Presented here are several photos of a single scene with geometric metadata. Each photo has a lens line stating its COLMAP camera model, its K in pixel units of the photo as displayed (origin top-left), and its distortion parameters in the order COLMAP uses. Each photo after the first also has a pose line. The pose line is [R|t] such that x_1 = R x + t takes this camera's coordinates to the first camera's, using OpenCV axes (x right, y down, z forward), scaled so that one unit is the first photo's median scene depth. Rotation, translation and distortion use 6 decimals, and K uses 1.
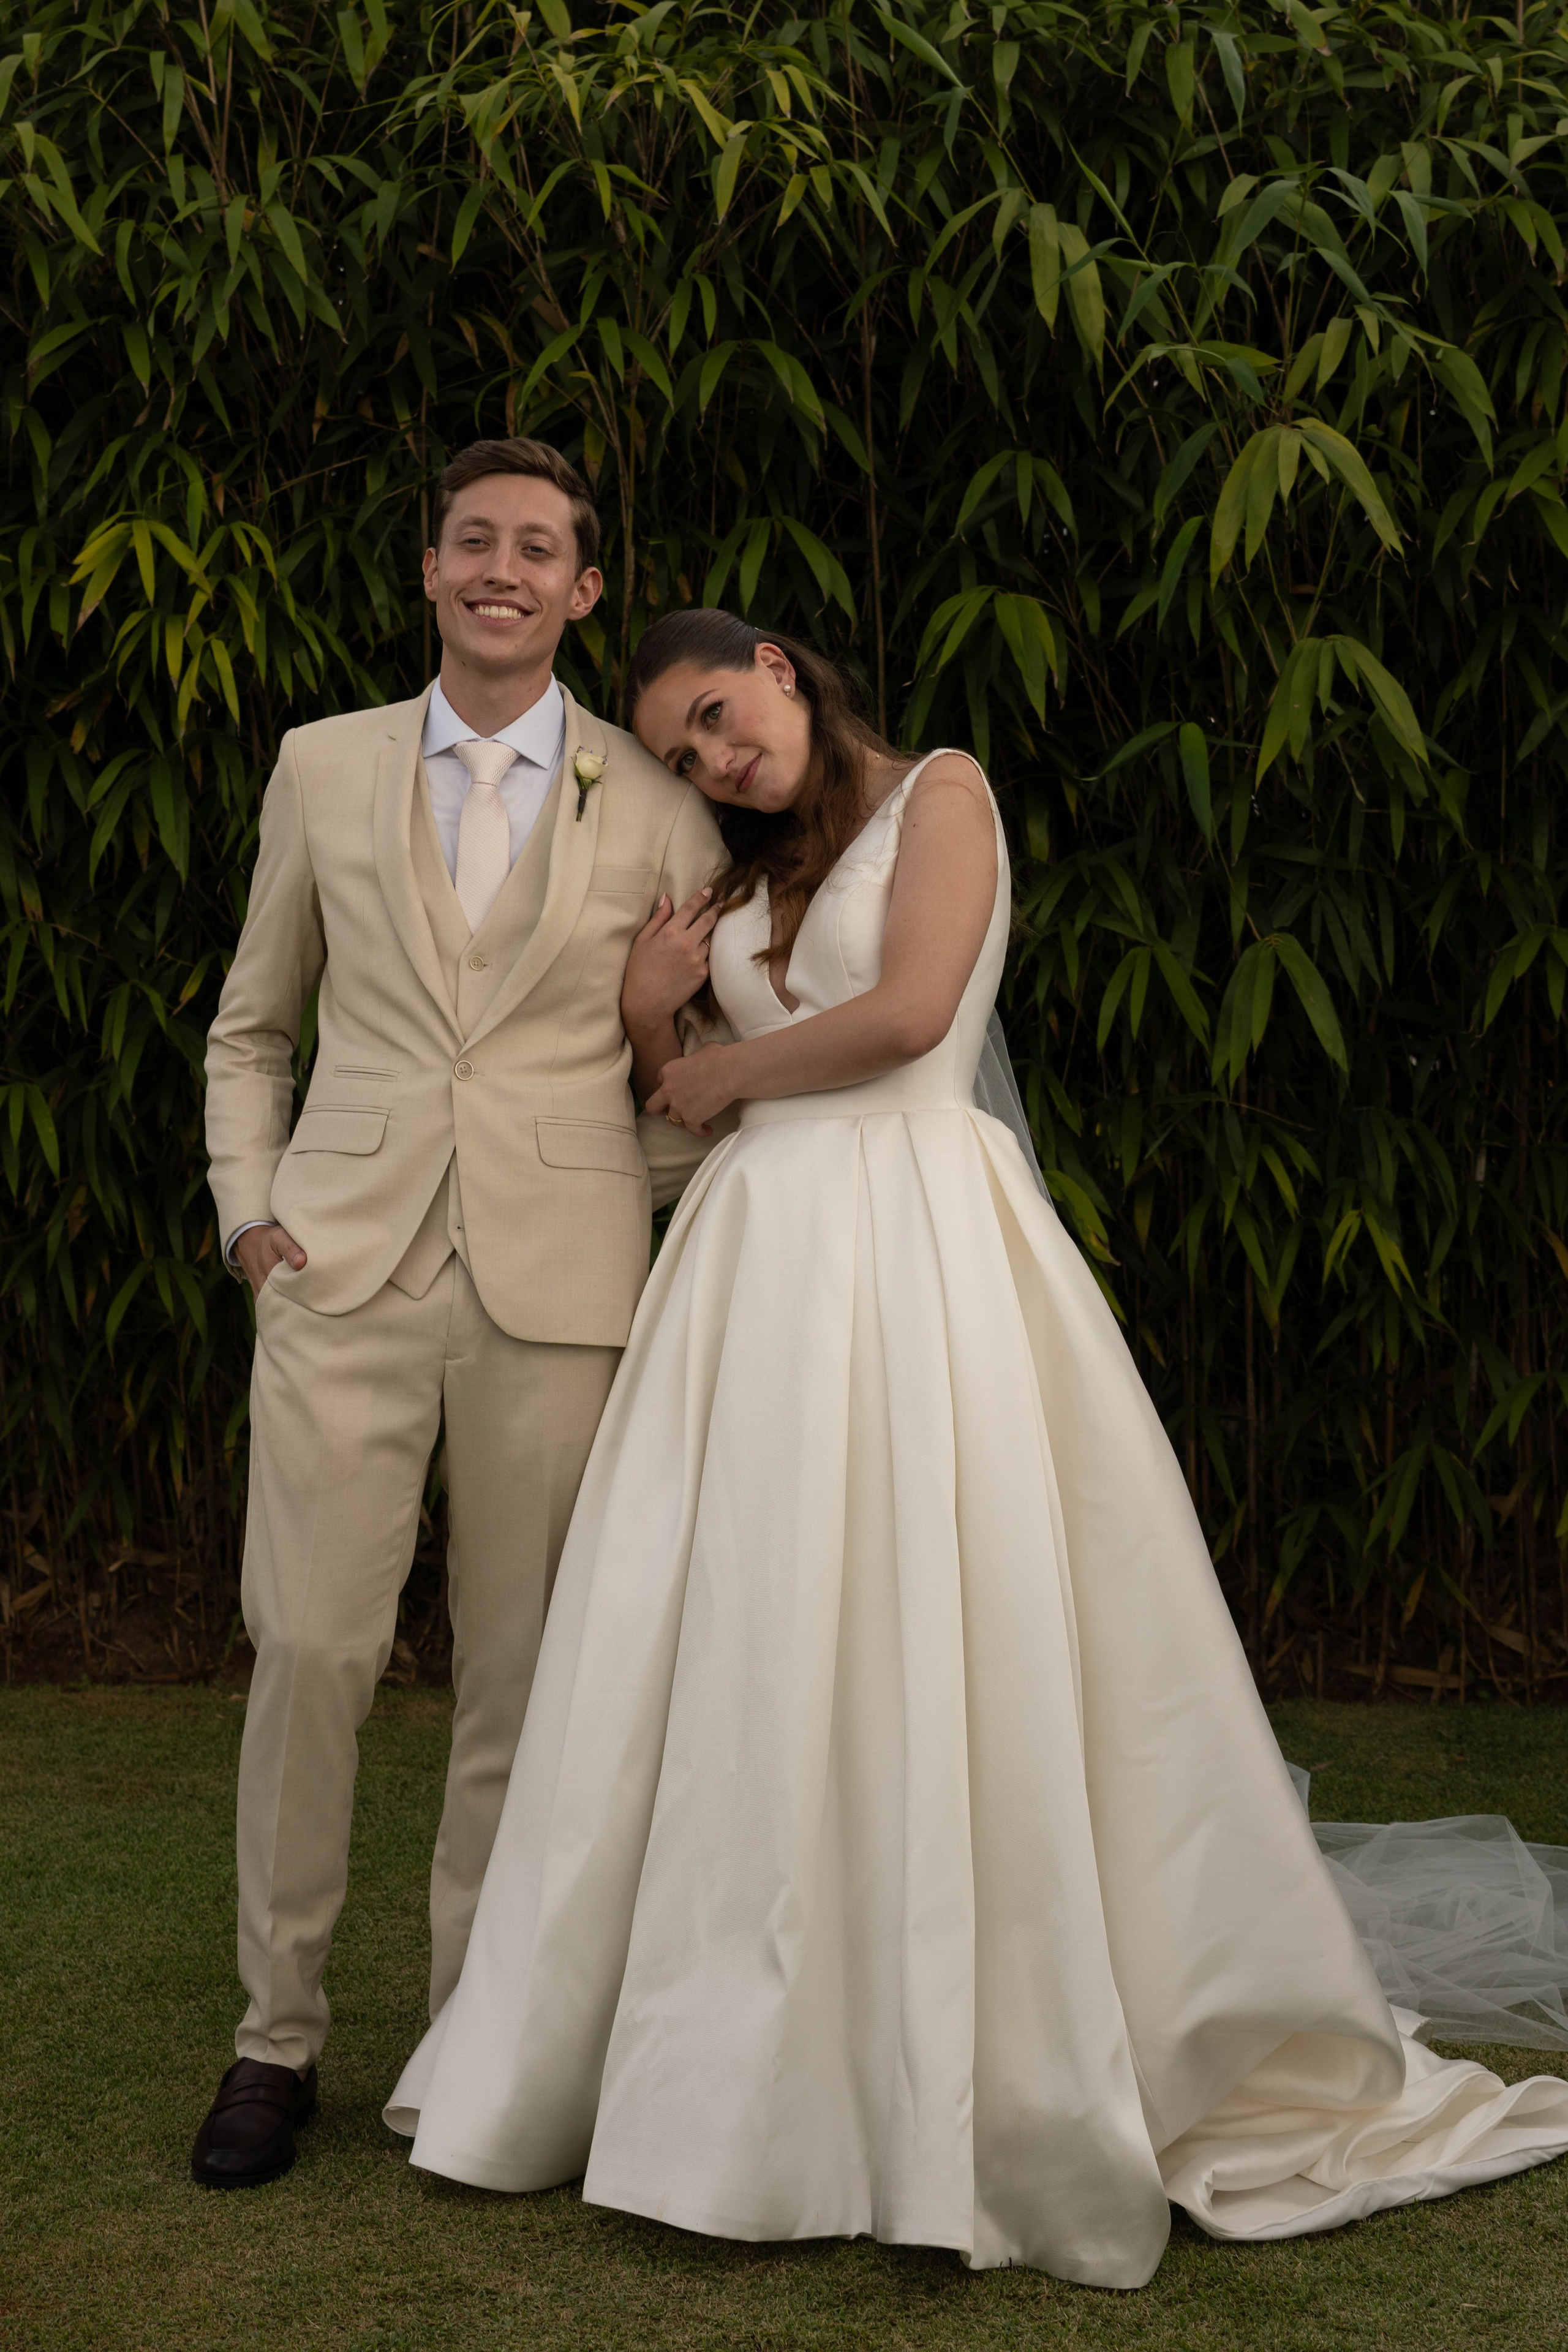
lens RADIAL K [[3899.2, 0, 784.0], [0, 3899.2, 1176.0], [0, 0, 1]] dist [0.024032, 0.095154]
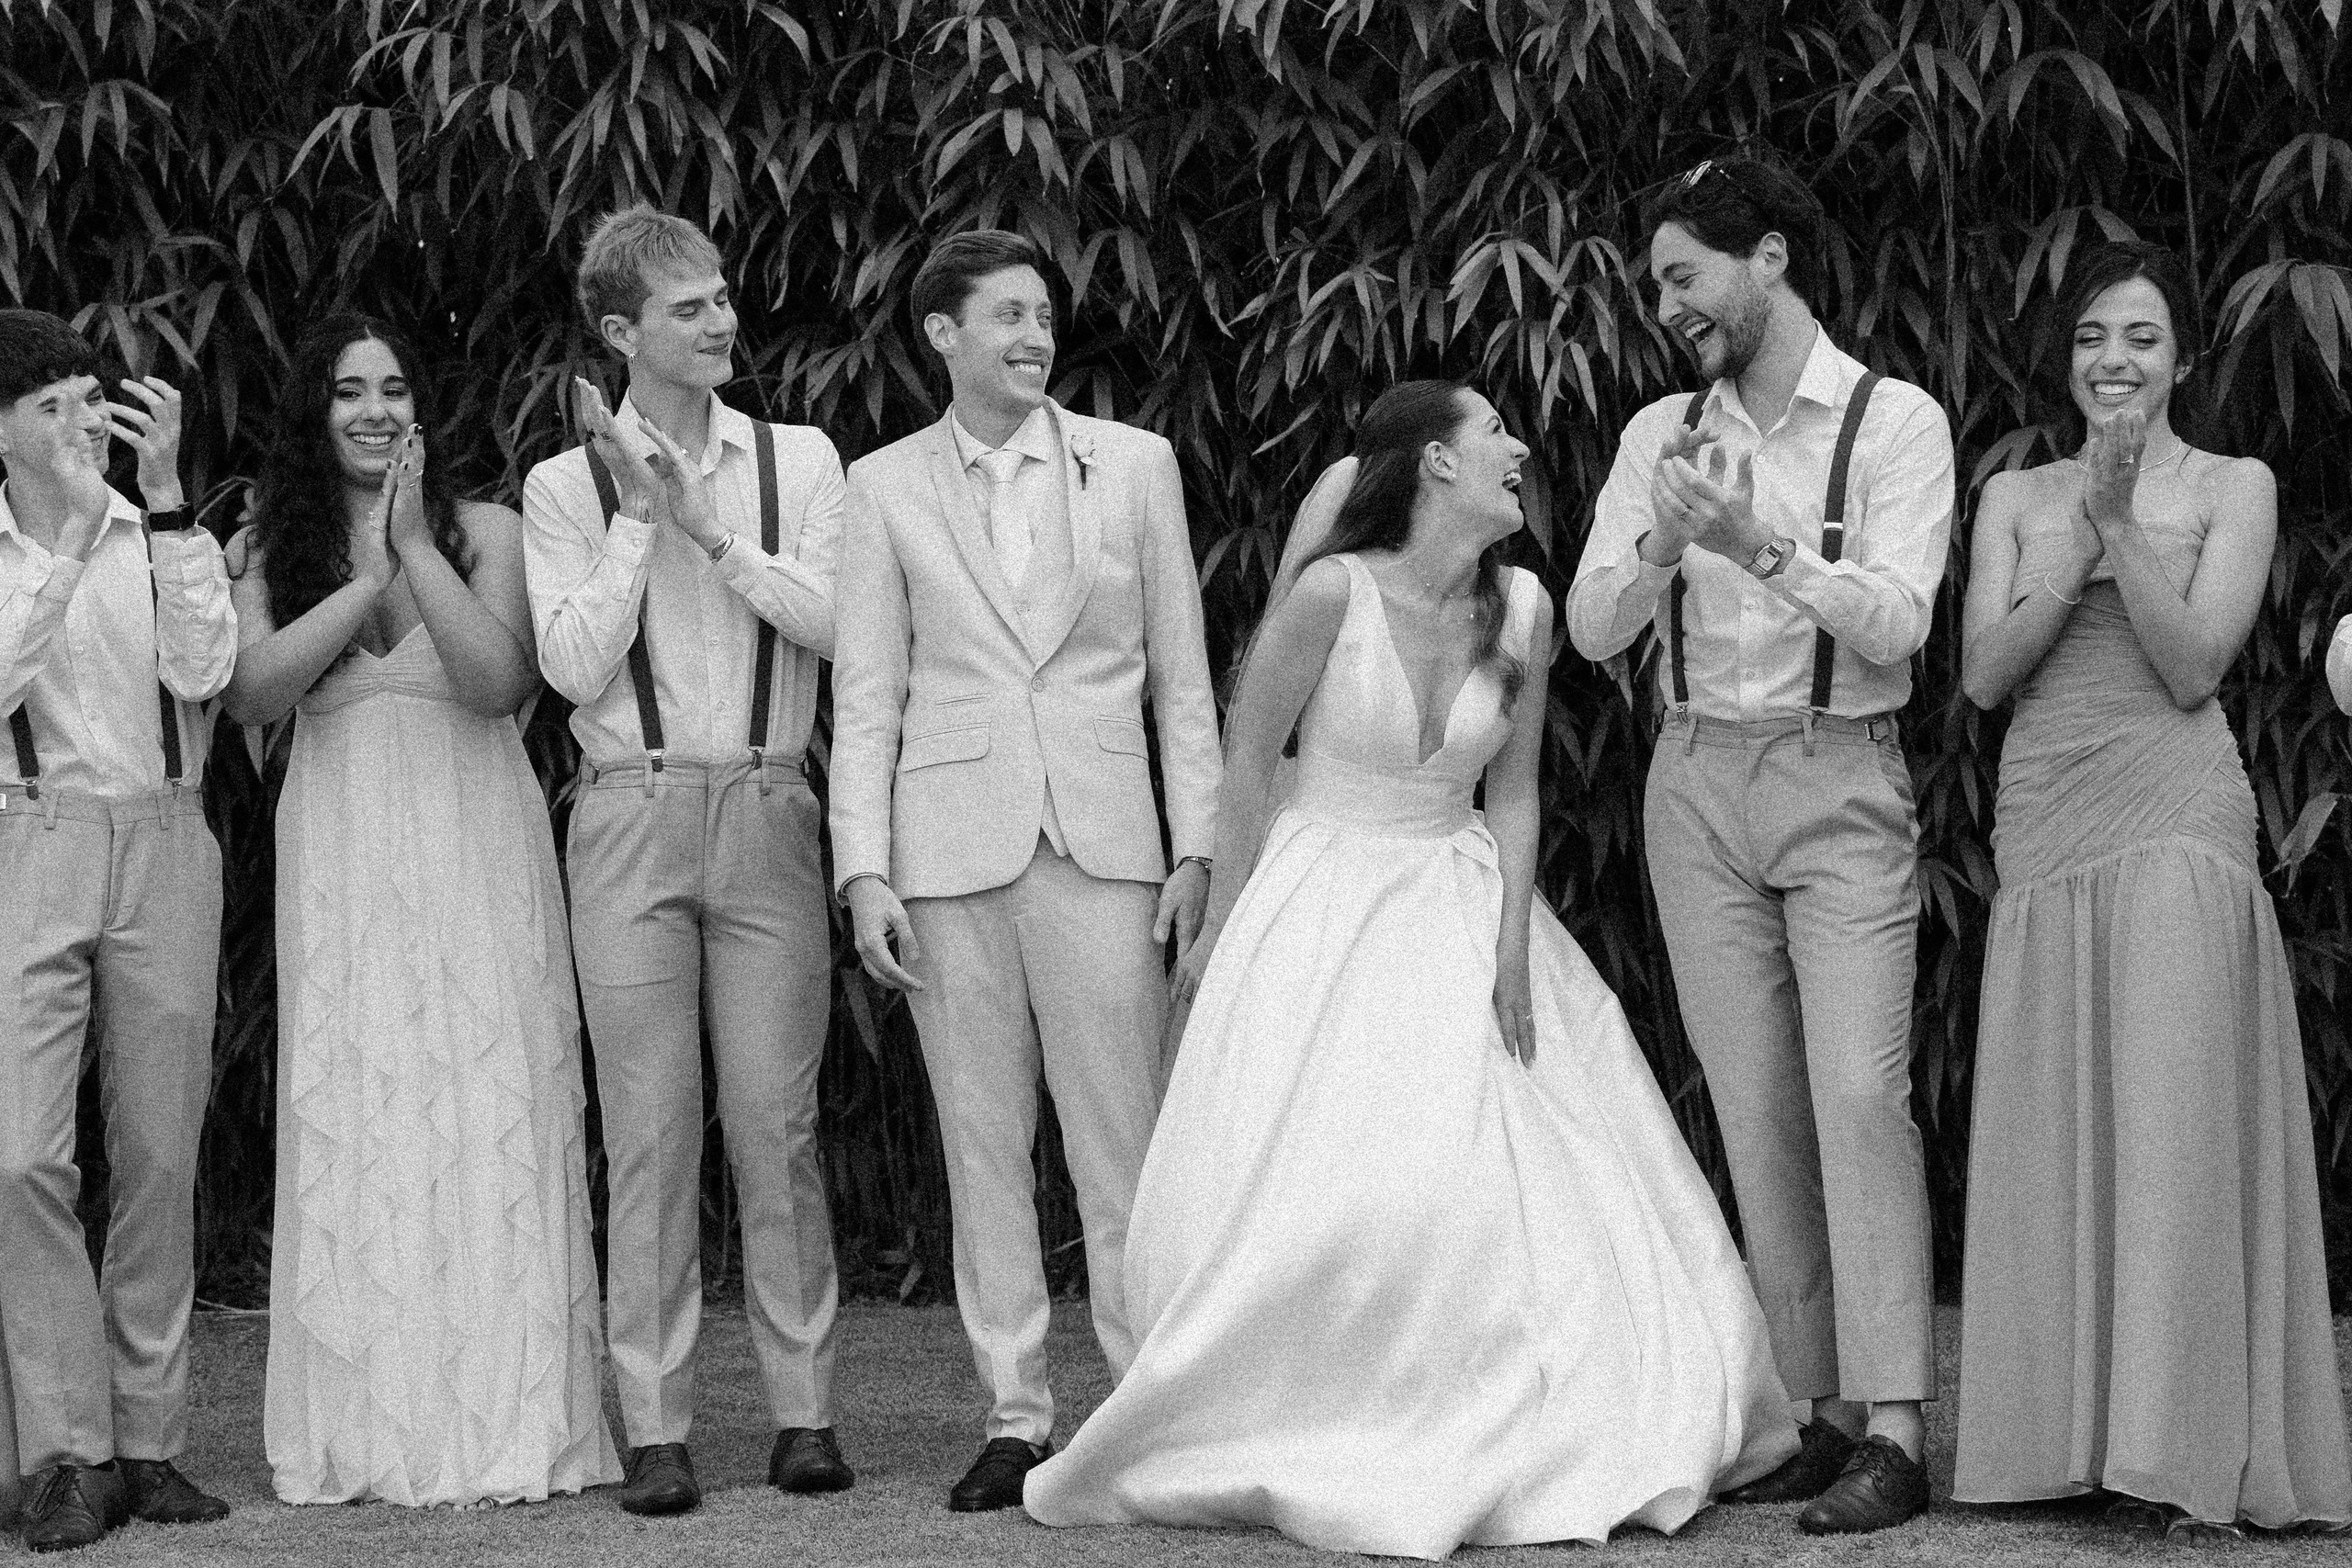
lens RADIAL K [[7646.1, 0, 1176.0], [0, 7646.1, 784.0], [0, 0, 1]] dist [1.152426, -2.890182]
pose [[0.985480, -0.026005, -0.167791, 0.110588], [0.017997, 0.998633, -0.049074, 0.096620], [0.168837, 0.045342, 0.984600, -1.201531]]
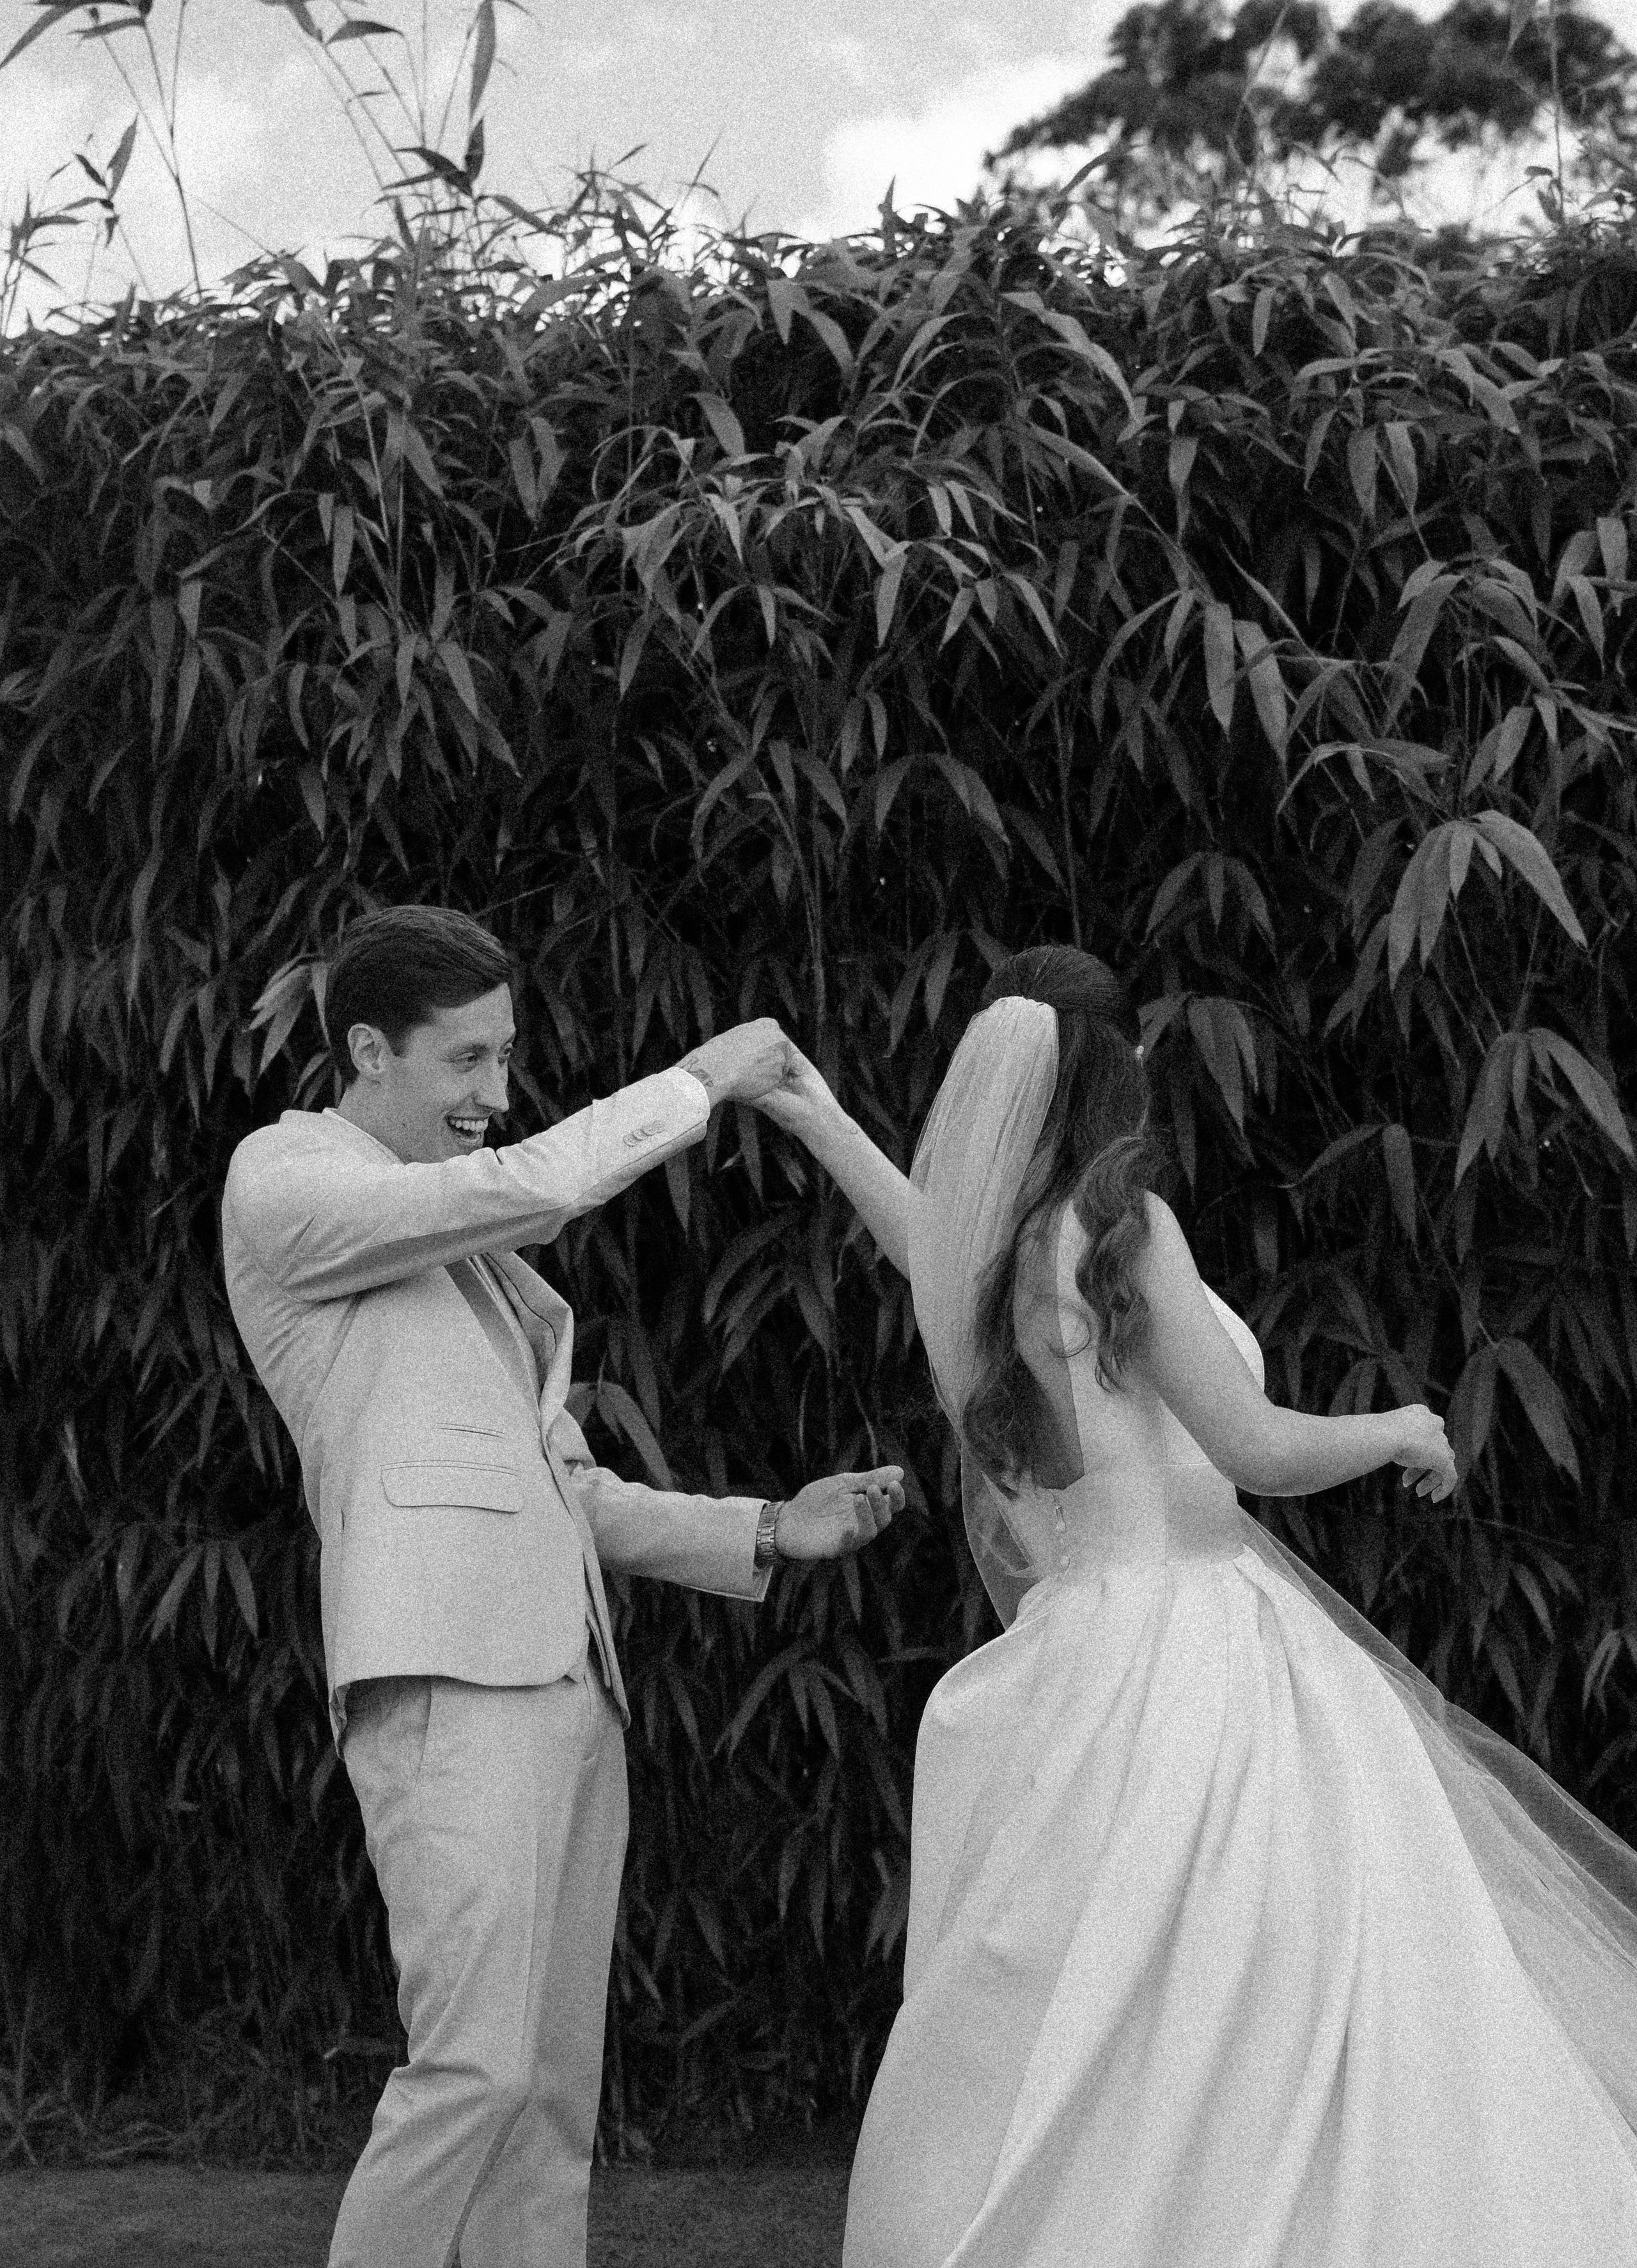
lens RADIAL K [[5063.0, 0, 816.9], [0, 5063.0, 1304.9], [0, 0, 1]] dist [0.154023, 0.105661]
pose [[0.994788, -0.036350, -0.095263, 0.078798], [0.028934, 0.996525, -0.078106, 0.022003], [0.097771, 0.074943, 0.992383, -0.252540]]
